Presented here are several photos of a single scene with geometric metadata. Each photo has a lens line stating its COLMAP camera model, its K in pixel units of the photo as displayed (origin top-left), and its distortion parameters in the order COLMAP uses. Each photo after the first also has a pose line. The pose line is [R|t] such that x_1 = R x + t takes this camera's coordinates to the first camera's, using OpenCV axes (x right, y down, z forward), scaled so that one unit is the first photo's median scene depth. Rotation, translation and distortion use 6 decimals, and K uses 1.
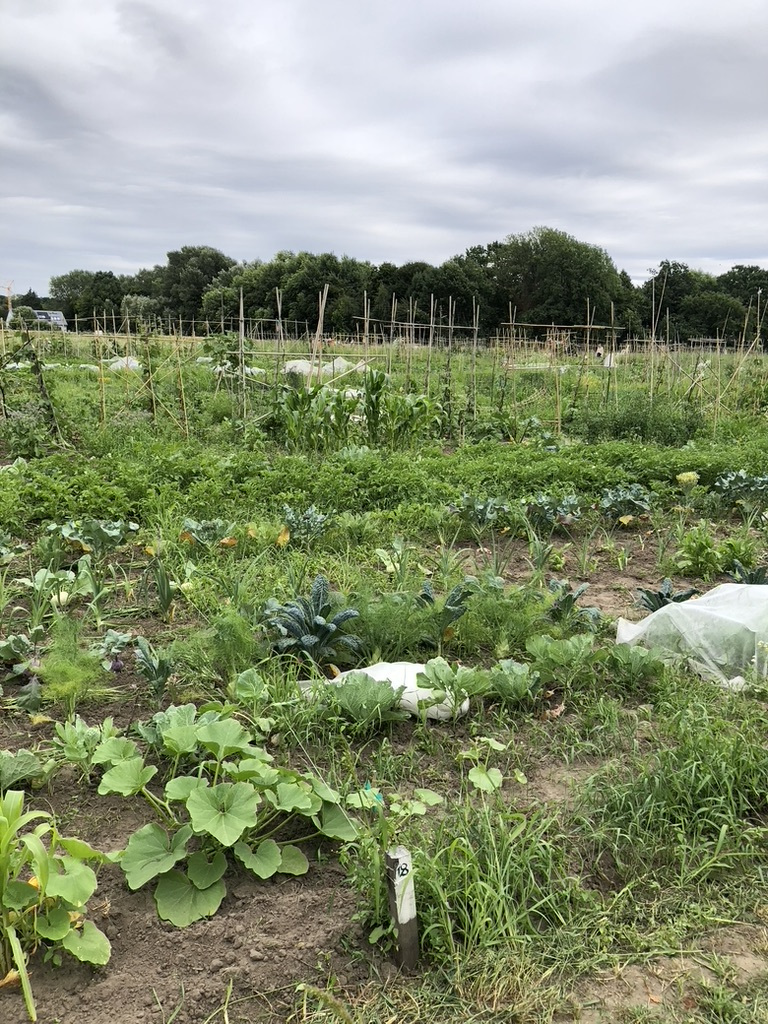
lens RADIAL K [[856.2, 0, 389.1], [0, 856.2, 533.1], [0, 0, 1]] dist [0.030529, -0.012790]
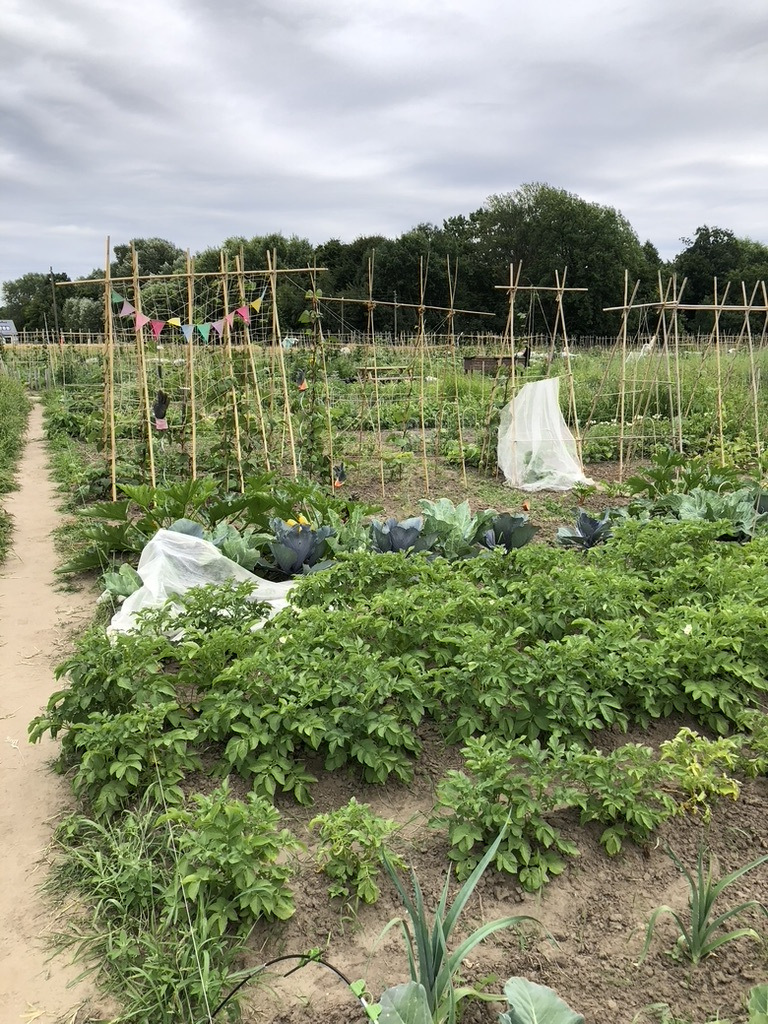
lens RADIAL K [[856.2, 0, 383.7], [0, 856.2, 516.4], [0, 0, 1]] dist [0.030529, -0.012790]
pose [[0.998681, -0.023587, -0.045607, 0.061863], [0.022756, 0.999567, -0.018655, -0.046253], [0.046027, 0.017592, 0.998785, 0.211151]]
